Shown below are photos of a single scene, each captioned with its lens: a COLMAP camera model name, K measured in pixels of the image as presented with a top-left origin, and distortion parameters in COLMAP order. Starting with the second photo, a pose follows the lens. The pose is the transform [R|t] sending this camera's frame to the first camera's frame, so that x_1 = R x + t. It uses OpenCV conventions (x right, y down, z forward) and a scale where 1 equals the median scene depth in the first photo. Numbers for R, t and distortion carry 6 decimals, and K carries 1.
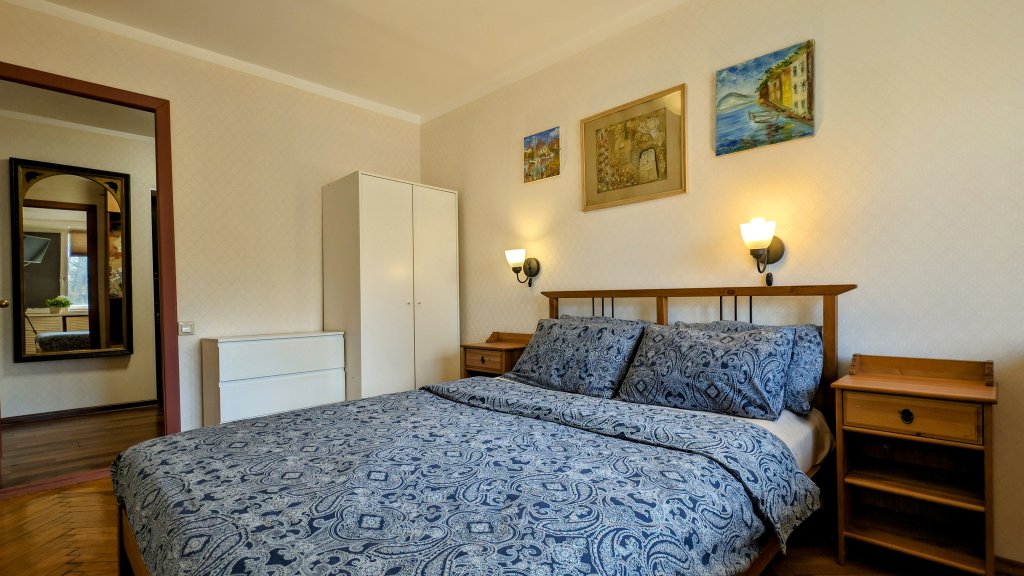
lens RADIAL K [[453.4, 0, 512.7], [0, 453.4, 293.0], [0, 0, 1]] dist [0.015017, -0.010918]
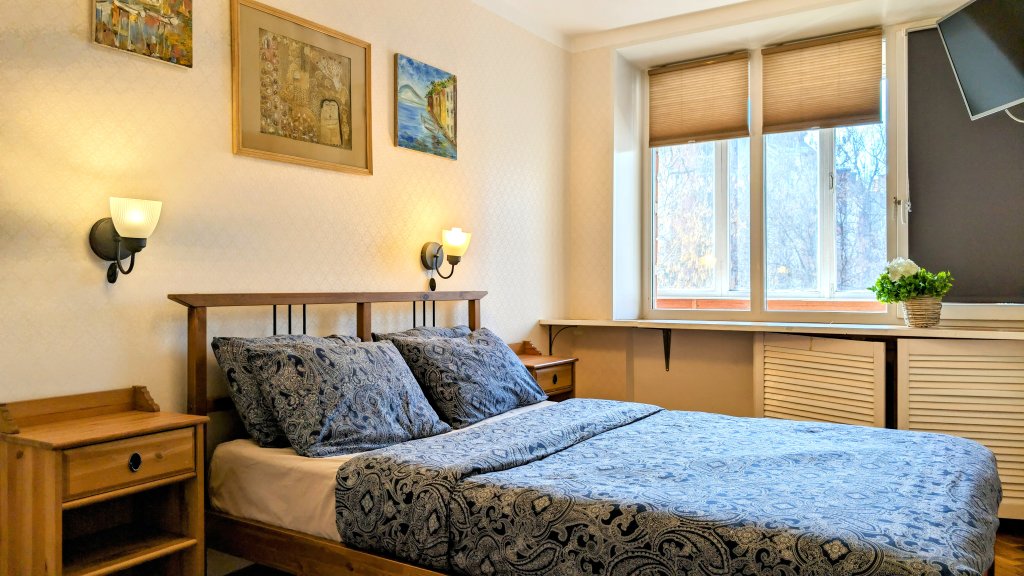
lens RADIAL K [[705.4, 0, 510.7], [0, 705.4, 265.2], [0, 0, 1]] dist [-0.001809, -0.001702]
pose [[-0.152030, 0.043528, 0.987417, -0.913642], [-0.005852, 0.998973, -0.044939, -0.002121], [-0.988359, -0.012611, -0.151619, 0.940844]]
